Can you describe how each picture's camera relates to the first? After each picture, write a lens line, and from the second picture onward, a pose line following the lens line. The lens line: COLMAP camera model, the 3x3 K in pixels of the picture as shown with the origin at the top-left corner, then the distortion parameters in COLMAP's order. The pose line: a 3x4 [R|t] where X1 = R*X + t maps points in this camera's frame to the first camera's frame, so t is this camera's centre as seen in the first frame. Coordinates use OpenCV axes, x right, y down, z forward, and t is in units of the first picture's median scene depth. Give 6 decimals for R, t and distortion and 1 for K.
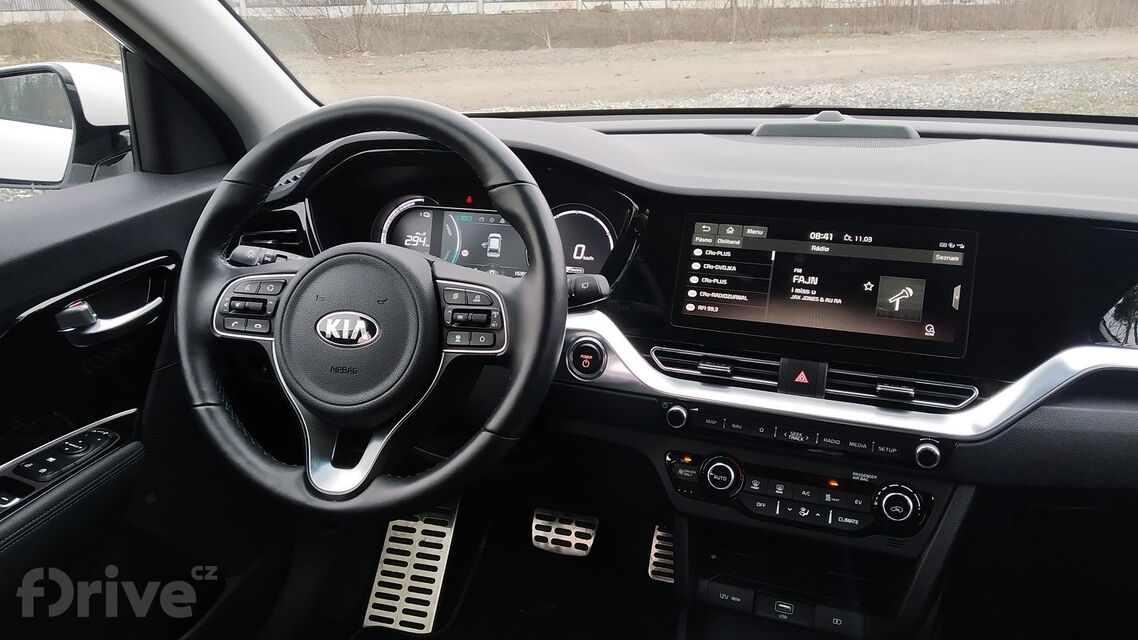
lens RADIAL K [[875.7, 0, 569.9], [0, 875.7, 327.7], [0, 0, 1]] dist [0.002908, -0.062102]
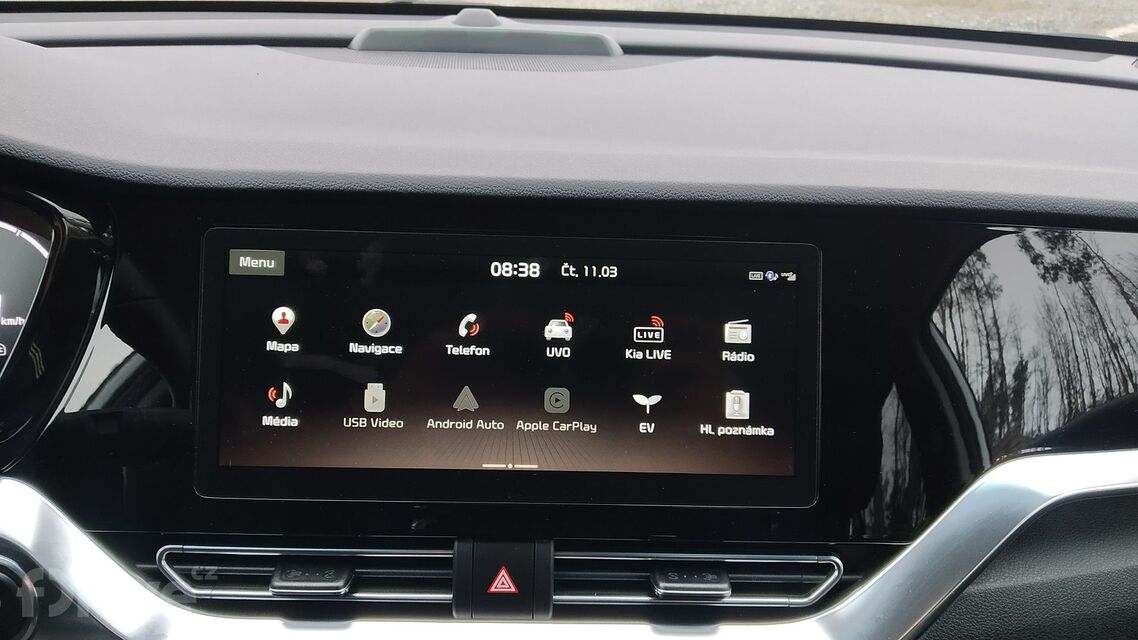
lens RADIAL K [[896.6, 0, 569.0], [0, 896.6, 320.0], [0, 0, 1]] dist [0.008912, -0.075635]
pose [[0.914737, -0.109237, 0.389004, 0.126229], [0.080066, 0.992675, 0.090479, -0.119373], [-0.396038, -0.051619, 0.916782, 0.552810]]
